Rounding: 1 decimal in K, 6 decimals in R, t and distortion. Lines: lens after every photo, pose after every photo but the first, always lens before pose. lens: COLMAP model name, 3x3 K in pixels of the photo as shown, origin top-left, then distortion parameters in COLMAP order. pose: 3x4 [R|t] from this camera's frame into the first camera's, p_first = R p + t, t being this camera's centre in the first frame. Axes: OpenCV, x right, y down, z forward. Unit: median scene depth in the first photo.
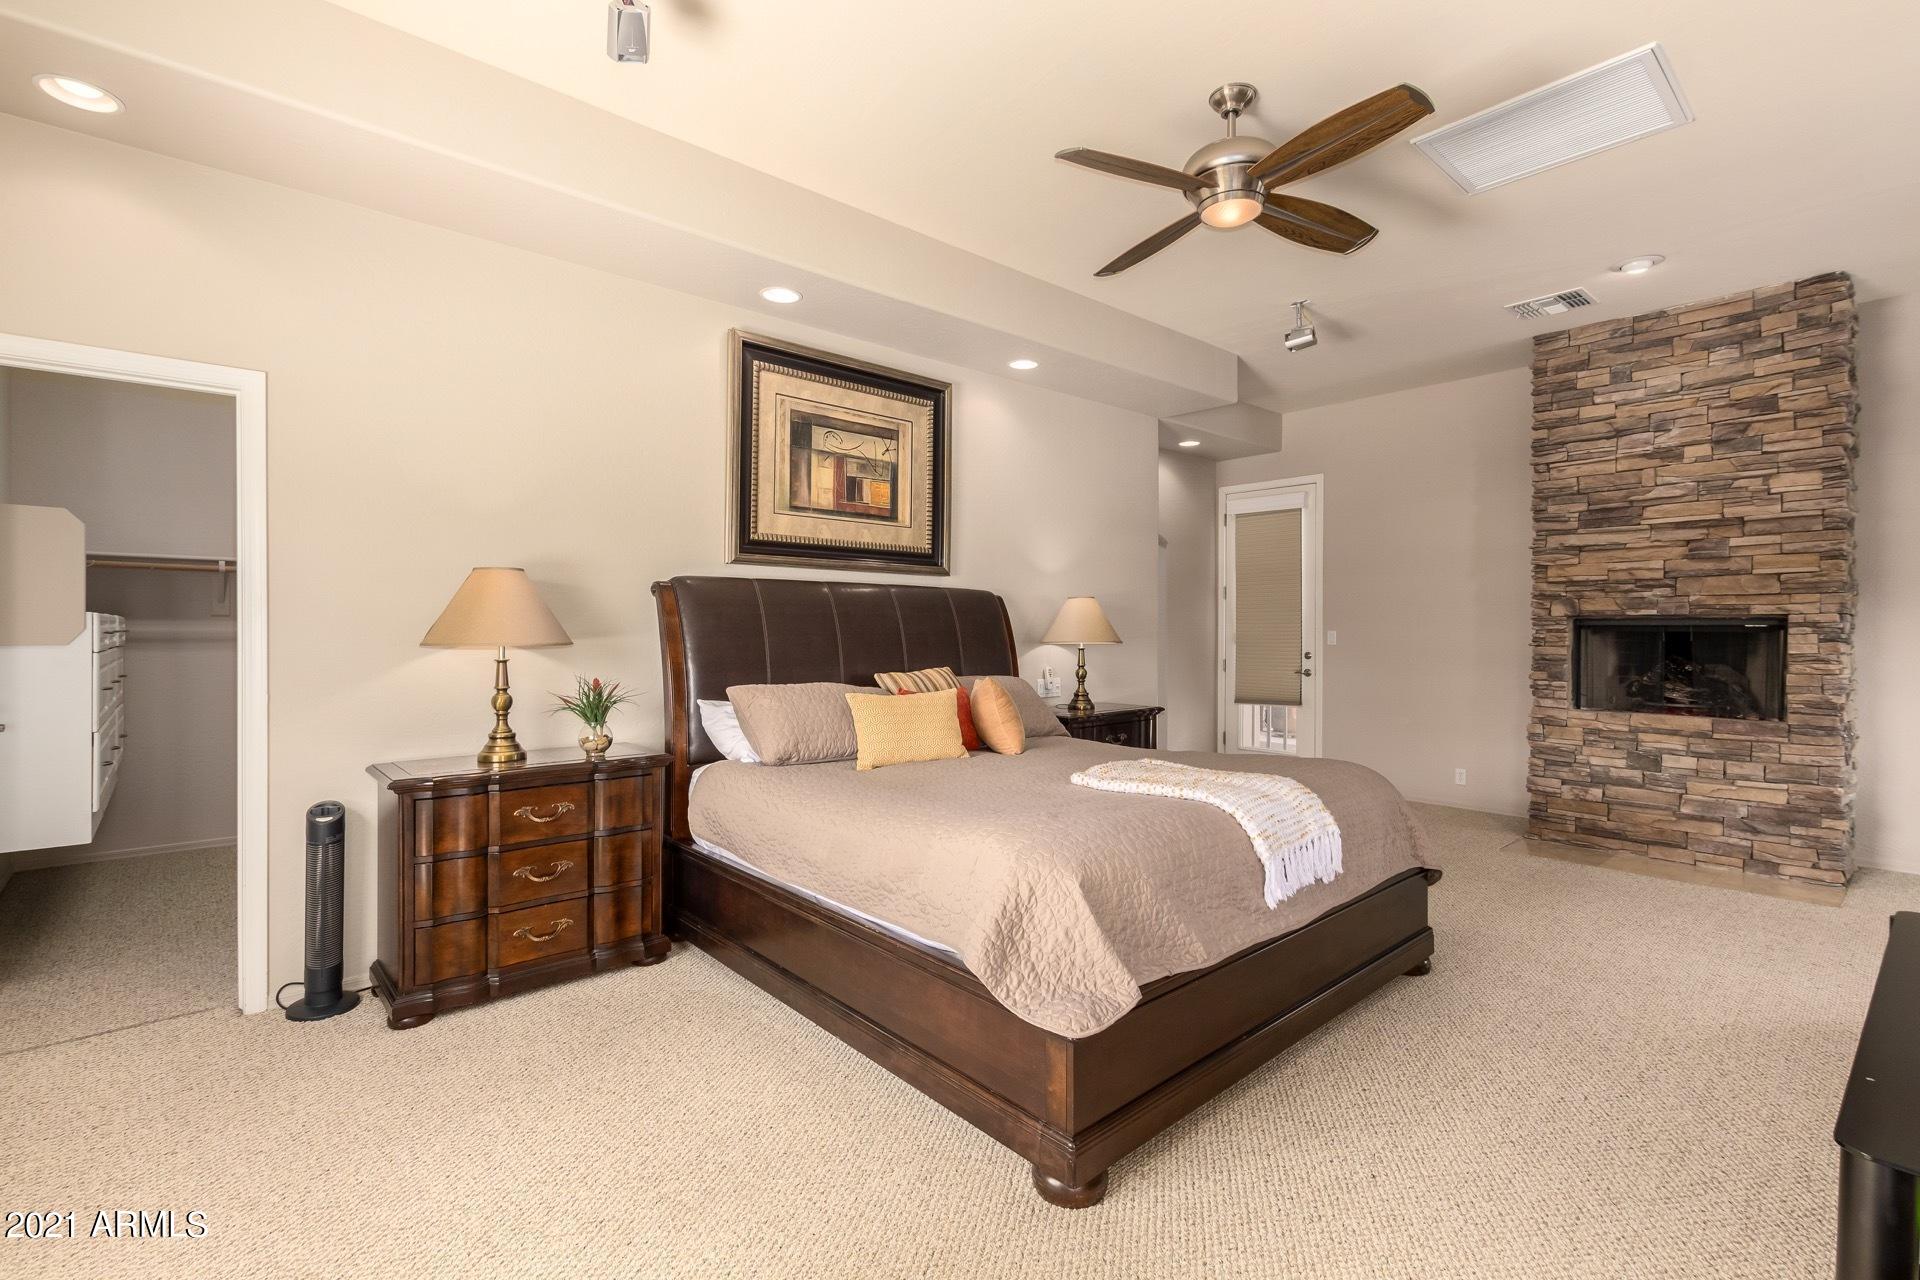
lens RADIAL K [[880.2, 0, 961.8], [0, 880.2, 623.6], [0, 0, 1]] dist [0.003695, -0.000690]
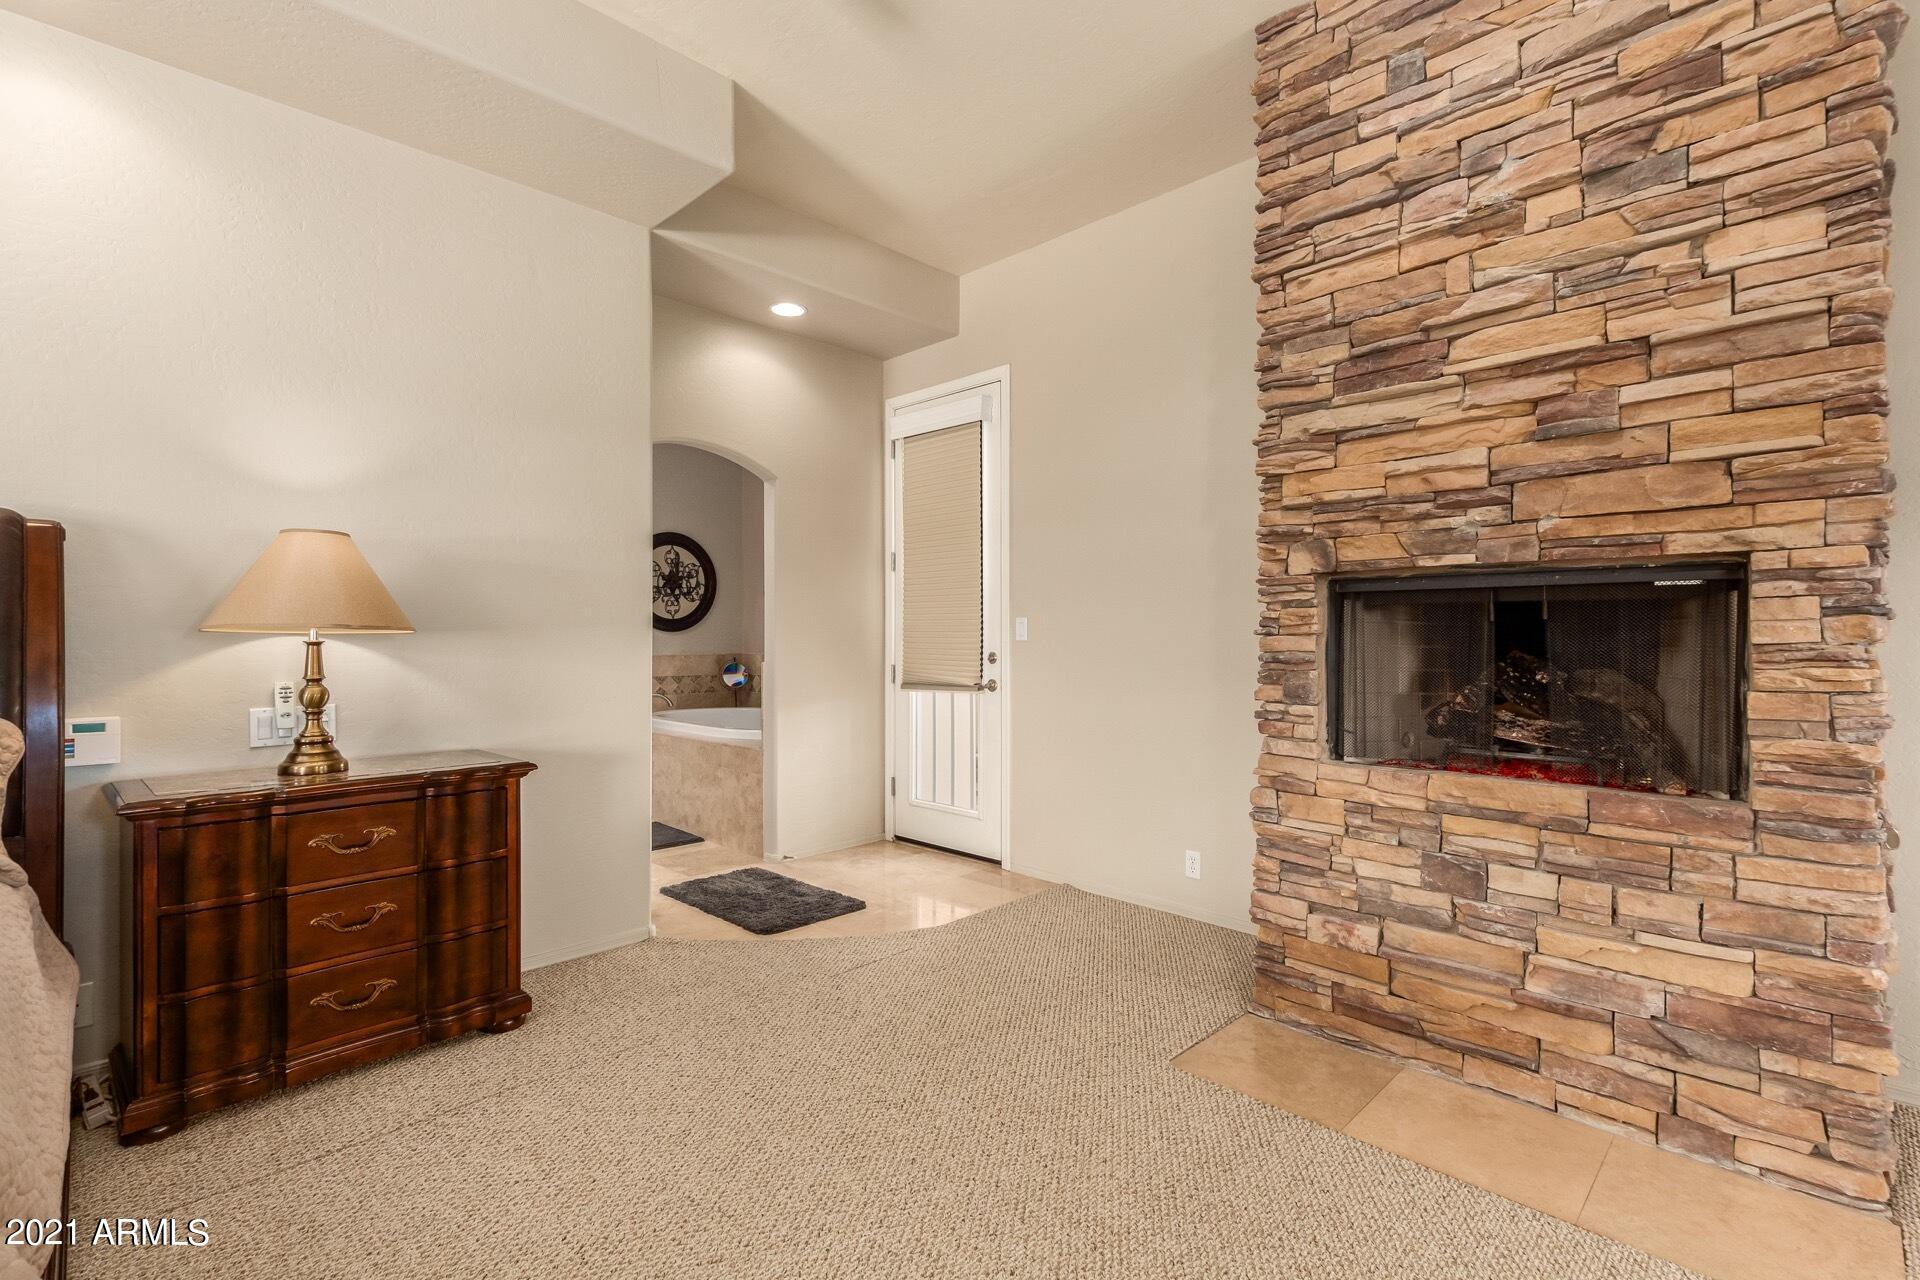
lens RADIAL K [[880.2, 0, 965.2], [0, 880.2, 624.0], [0, 0, 1]] dist [0.003695, -0.000690]
pose [[0.998296, -0.002828, 0.058278, 0.513967], [0.003260, 0.999968, -0.007320, 0.025526], [-0.058256, 0.007497, 0.998274, 0.575742]]
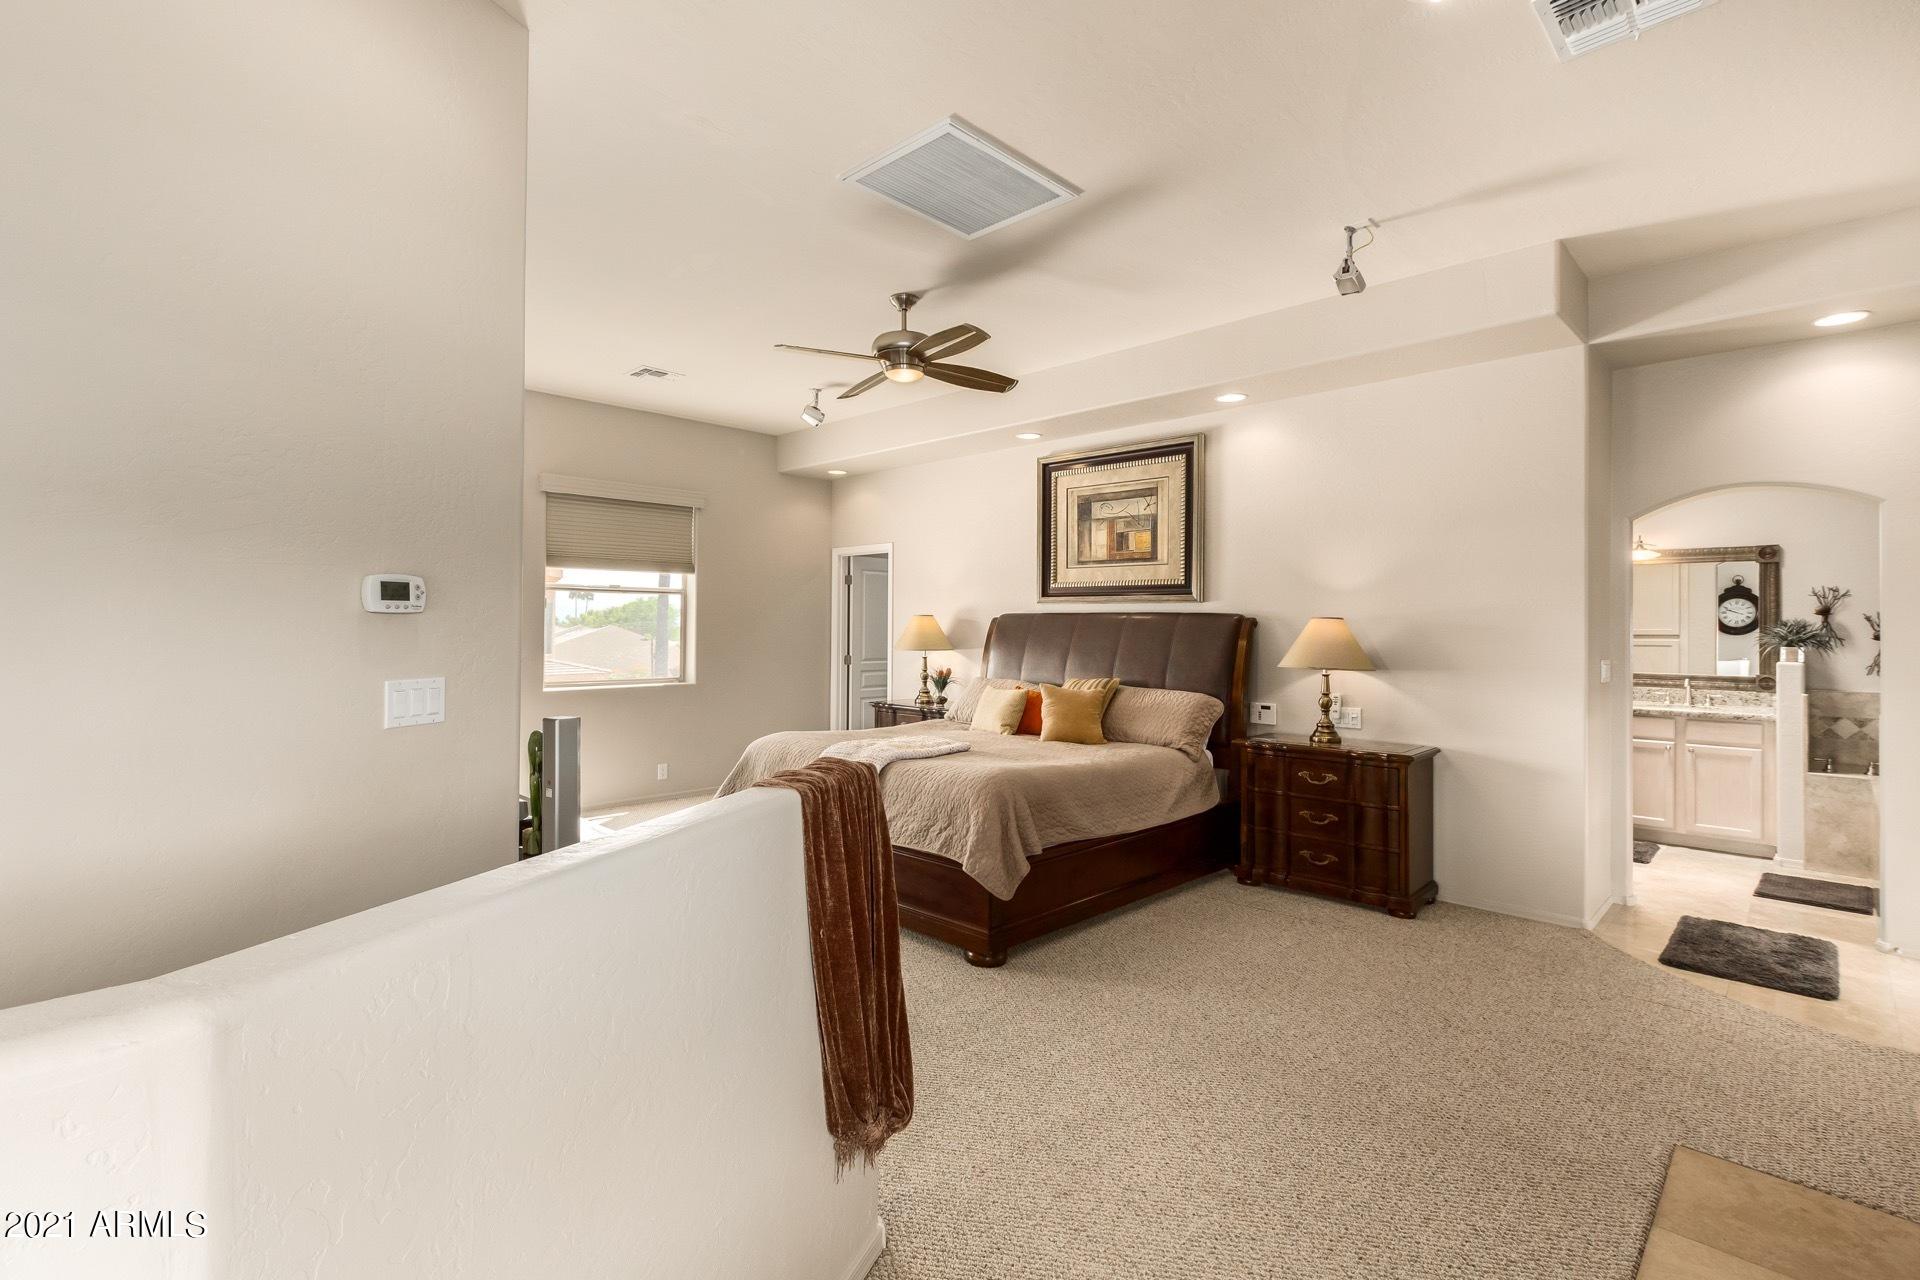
lens RADIAL K [[880.2, 0, 967.9], [0, 880.2, 633.8], [0, 0, 1]] dist [0.003695, -0.000690]
pose [[0.075655, 0.003624, -0.997127, 1.130892], [-0.006861, 0.999972, 0.003114, -0.015268], [0.997110, 0.006606, 0.075678, 0.637343]]
